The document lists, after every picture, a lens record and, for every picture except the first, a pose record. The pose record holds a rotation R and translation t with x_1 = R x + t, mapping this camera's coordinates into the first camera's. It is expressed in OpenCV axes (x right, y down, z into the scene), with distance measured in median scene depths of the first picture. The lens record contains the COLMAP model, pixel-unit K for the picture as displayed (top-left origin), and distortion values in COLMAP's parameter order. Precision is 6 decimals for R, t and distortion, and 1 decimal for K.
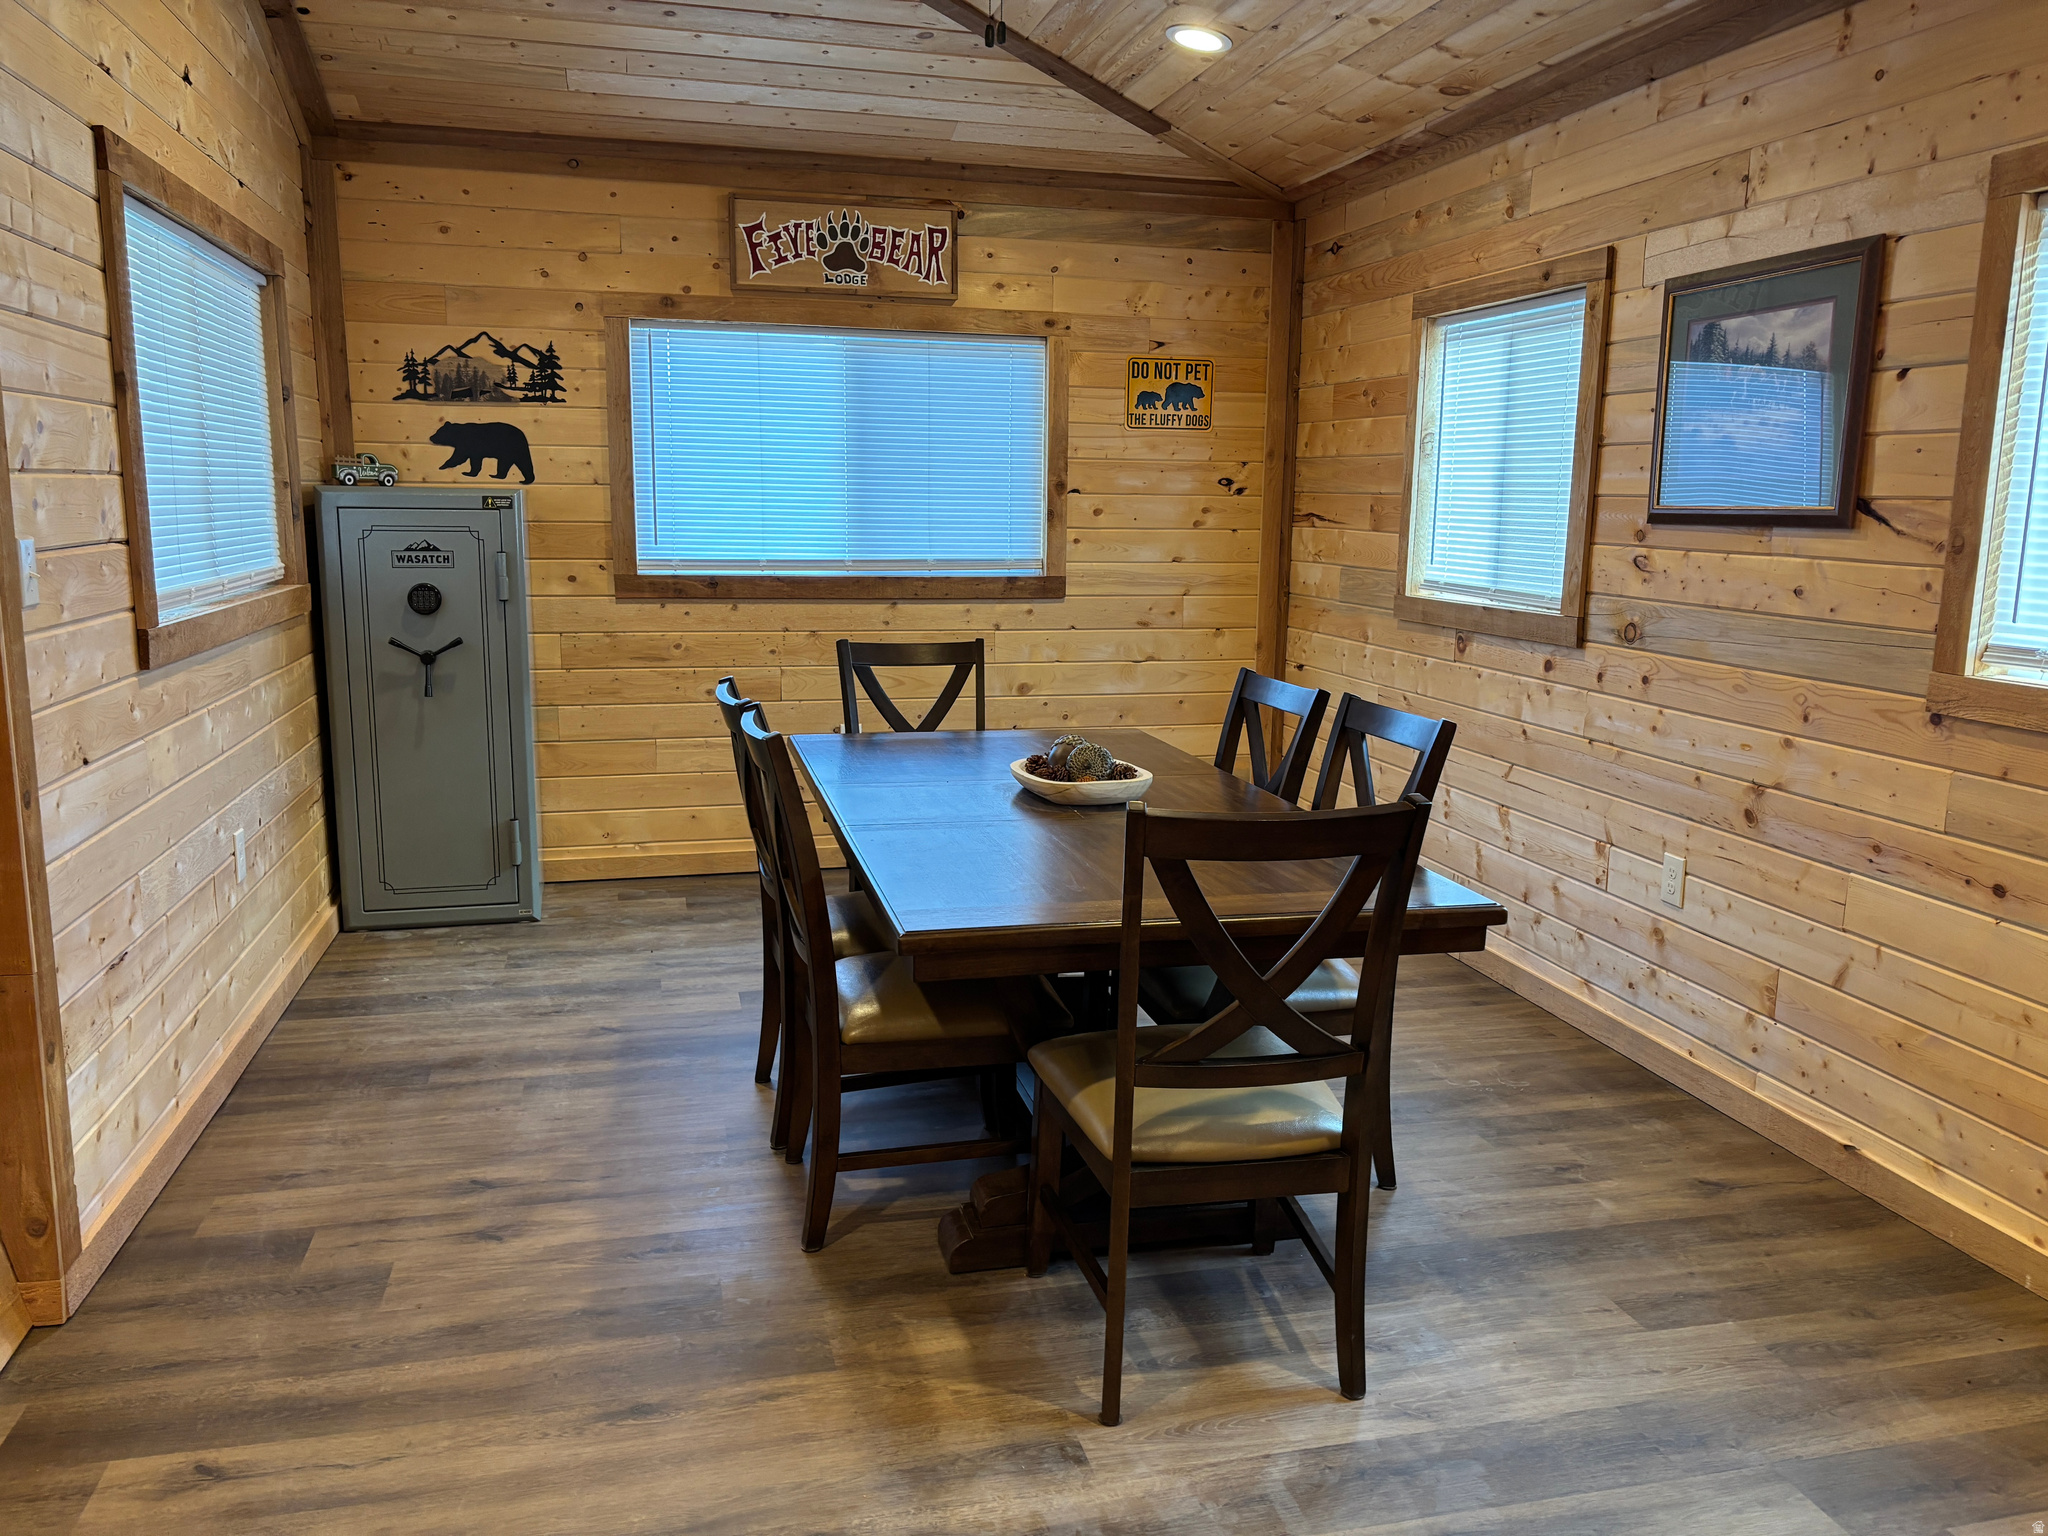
lens RADIAL K [[1534.2, 0, 1034.6], [0, 1534.2, 761.8], [0, 0, 1]] dist [0.032031, -0.053545]
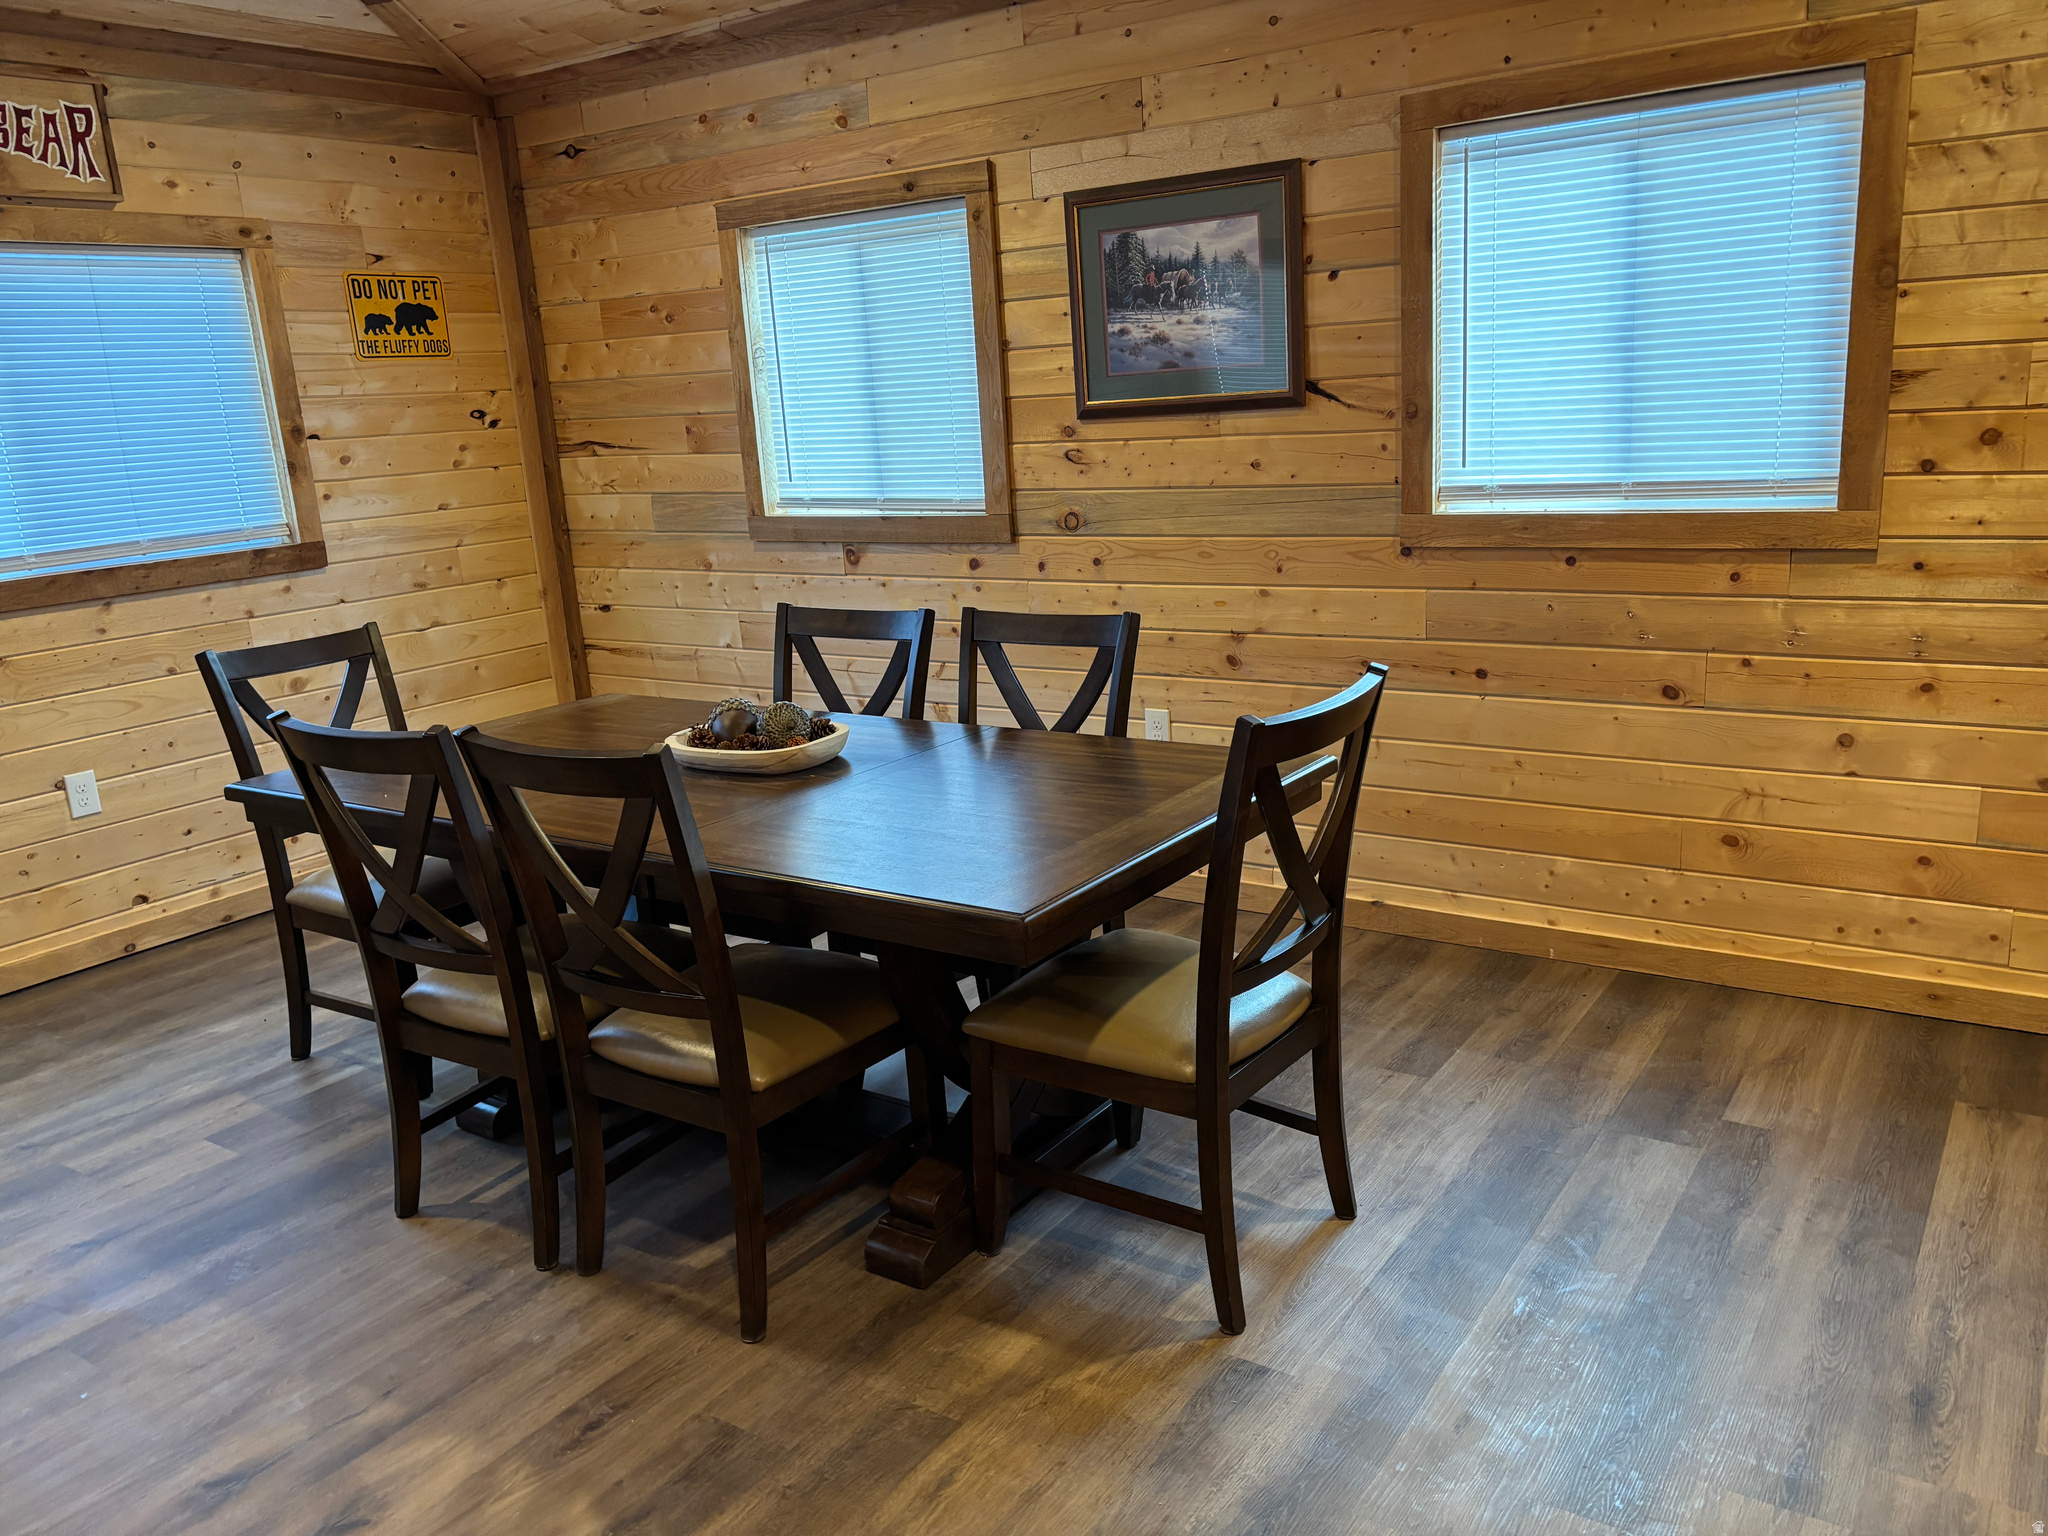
lens RADIAL K [[1534.2, 0, 1034.6], [0, 1534.2, 761.8], [0, 0, 1]] dist [0.032031, -0.053545]
pose [[0.746079, -0.212912, 0.630900, -0.292901], [0.181098, 0.976666, 0.115439, -0.037370], [-0.640757, 0.028128, 0.767228, 0.142215]]
